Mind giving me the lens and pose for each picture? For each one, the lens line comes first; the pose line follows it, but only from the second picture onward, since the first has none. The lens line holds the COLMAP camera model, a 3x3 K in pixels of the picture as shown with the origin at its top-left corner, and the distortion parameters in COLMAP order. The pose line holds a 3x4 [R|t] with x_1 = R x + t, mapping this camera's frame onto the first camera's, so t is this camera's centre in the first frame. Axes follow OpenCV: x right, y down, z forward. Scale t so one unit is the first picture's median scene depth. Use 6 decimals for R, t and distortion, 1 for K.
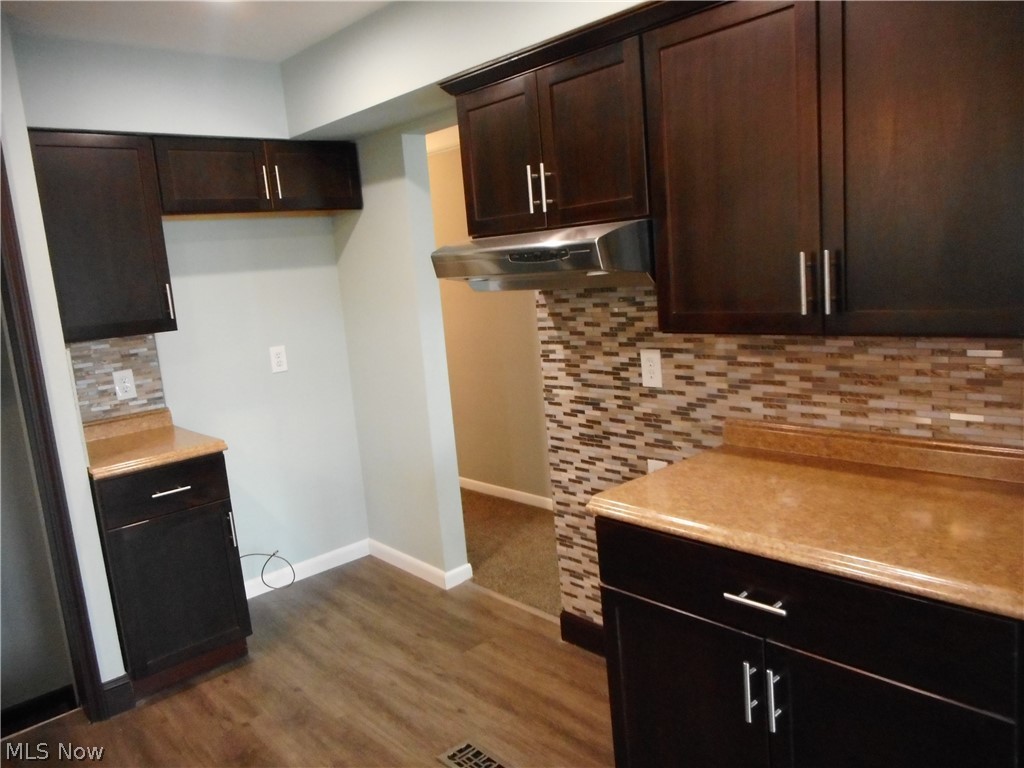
lens RADIAL K [[762.9, 0, 515.7], [0, 762.9, 381.4], [0, 0, 1]] dist [-0.021813, 0.005472]
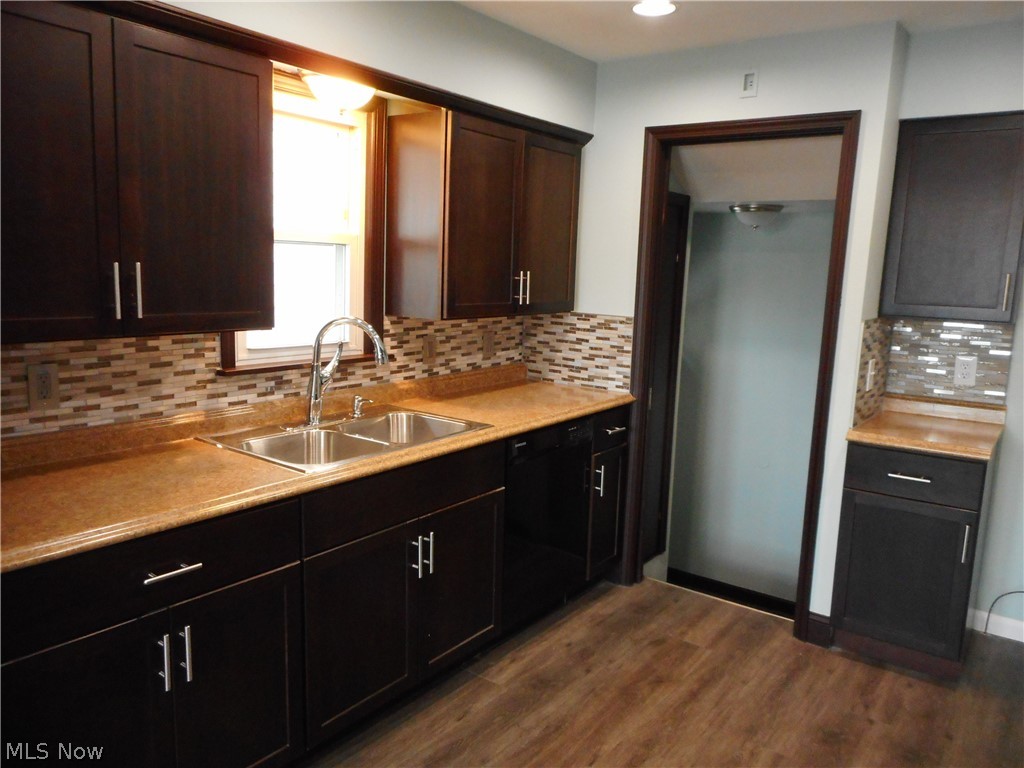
lens RADIAL K [[762.9, 0, 507.3], [0, 762.9, 382.0], [0, 0, 1]] dist [-0.021813, 0.005472]
pose [[0.187542, 0.235795, -0.953535, 0.366564], [-0.197781, 0.959942, 0.198480, -0.069043], [0.962139, 0.151367, 0.226666, 0.237167]]
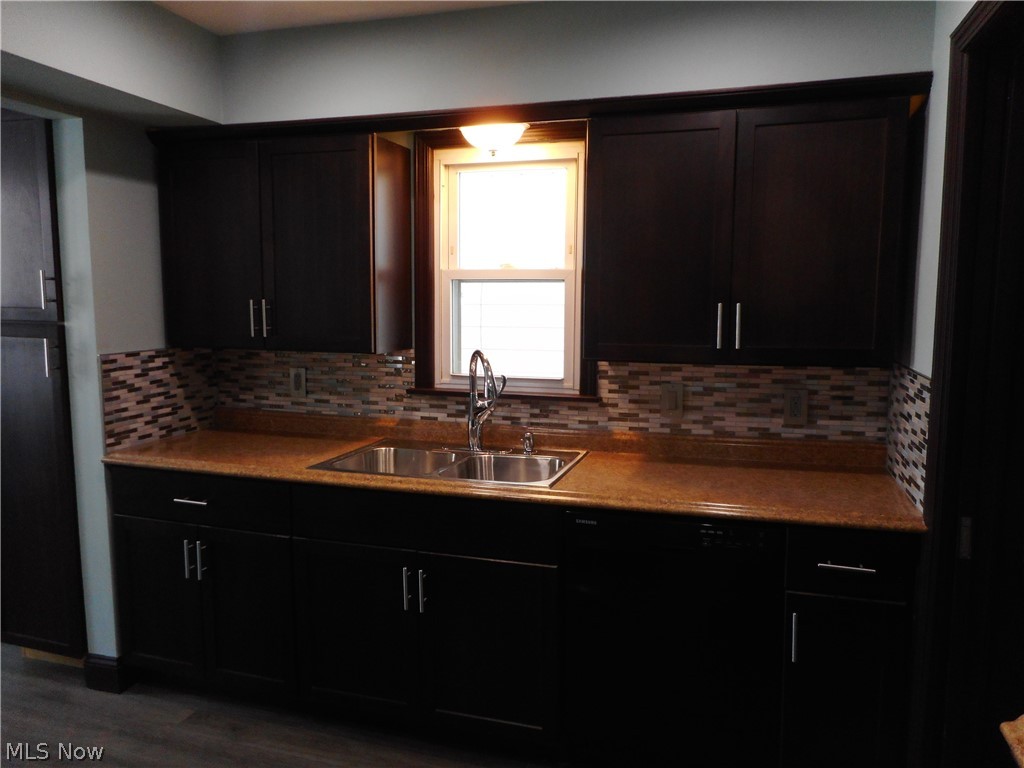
lens RADIAL K [[762.9, 0, 505.8], [0, 762.9, 387.9], [0, 0, 1]] dist [-0.021813, 0.005472]
pose [[-0.869568, 0.144097, -0.472322, -0.134025], [-0.002730, 0.955060, 0.296399, -0.160071], [0.493806, 0.259029, -0.830096, 1.056584]]
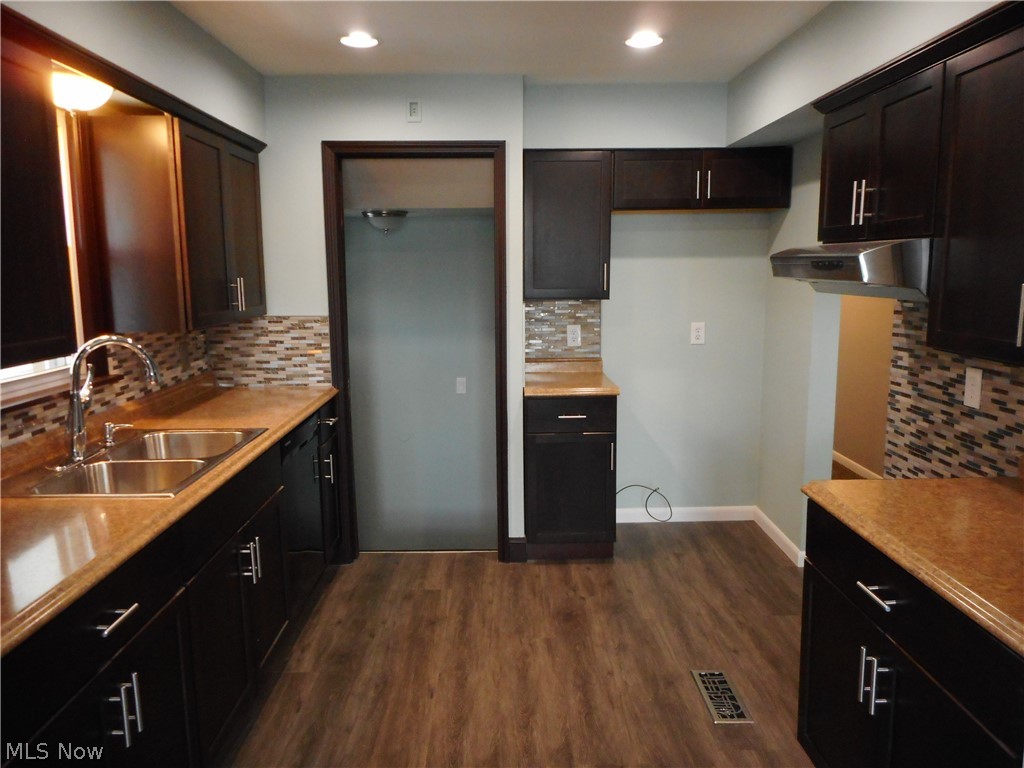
lens RADIAL K [[762.9, 0, 520.3], [0, 762.9, 379.3], [0, 0, 1]] dist [-0.021813, 0.005472]
pose [[0.754007, 0.169274, -0.634680, 0.323221], [-0.153864, 0.984858, 0.079876, -0.014859], [0.638591, 0.037427, 0.768635, -0.104726]]
